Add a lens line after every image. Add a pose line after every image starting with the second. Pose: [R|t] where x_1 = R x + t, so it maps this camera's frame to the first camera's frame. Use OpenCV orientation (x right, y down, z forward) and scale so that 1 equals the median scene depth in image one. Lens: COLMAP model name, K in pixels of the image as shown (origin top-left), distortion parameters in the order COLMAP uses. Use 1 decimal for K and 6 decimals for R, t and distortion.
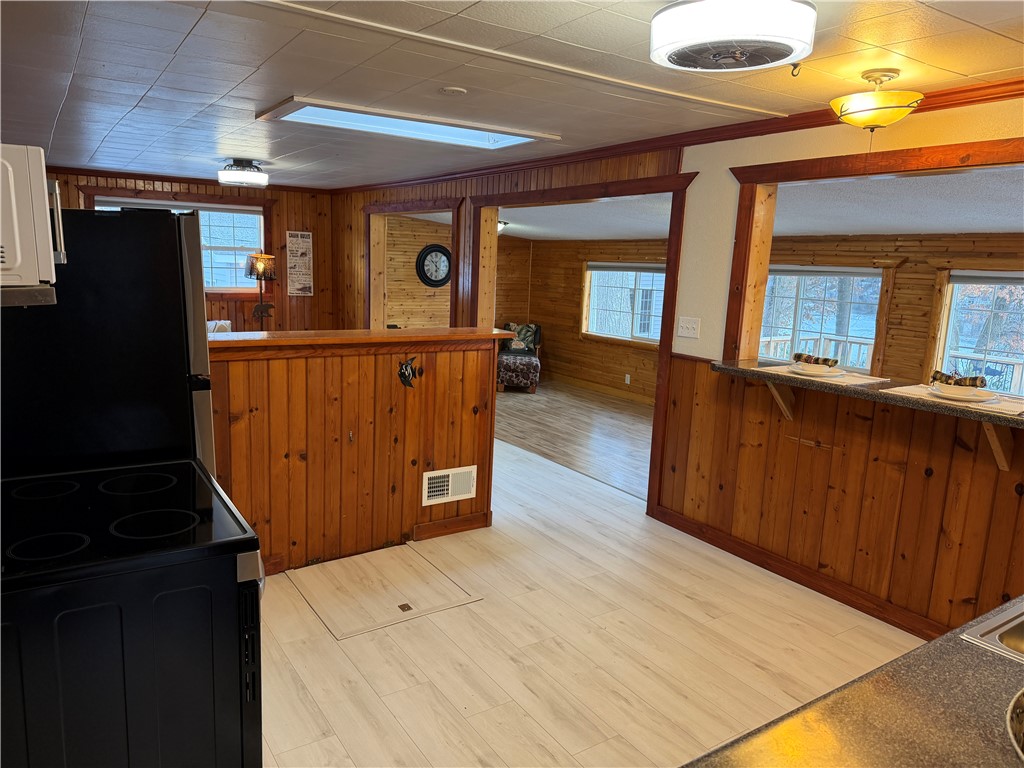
lens RADIAL K [[713.3, 0, 511.7], [0, 713.3, 389.2], [0, 0, 1]] dist [0.076096, -0.103050]
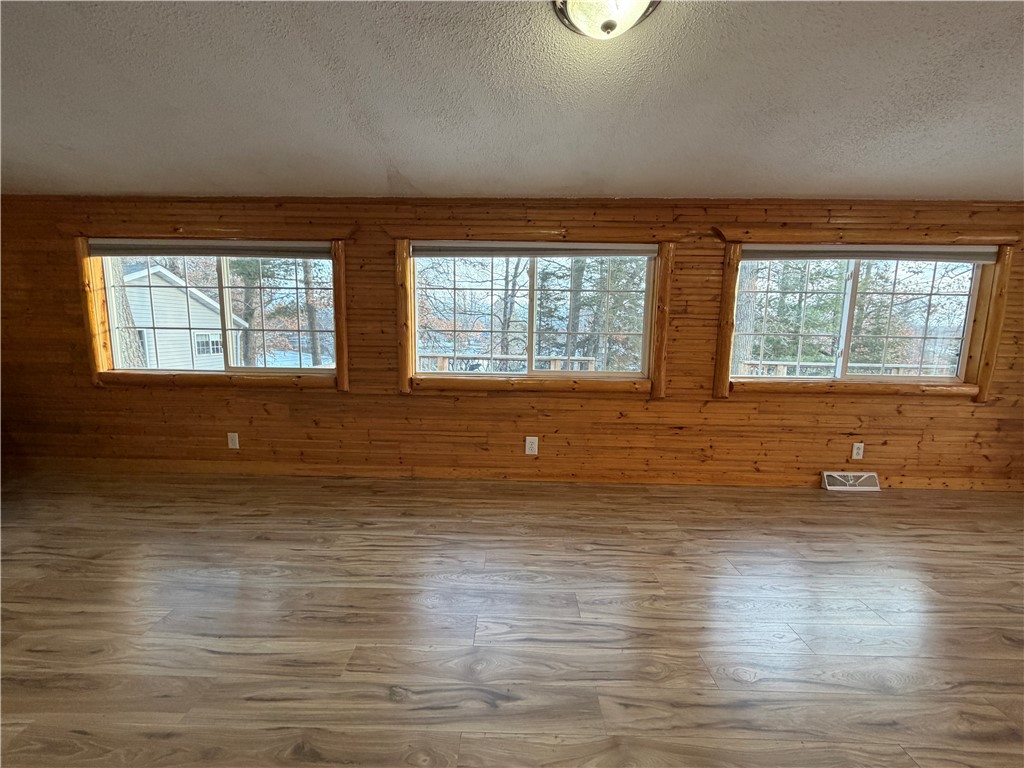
lens RADIAL K [[408.4, 0, 509.2], [0, 408.4, 384.2], [0, 0, 1]] dist [0.002147, -0.000378]
pose [[0.562785, -0.135645, 0.815398, 0.030594], [0.151083, 0.986707, 0.059866, -0.066515], [-0.812679, 0.089501, 0.575798, 0.892659]]
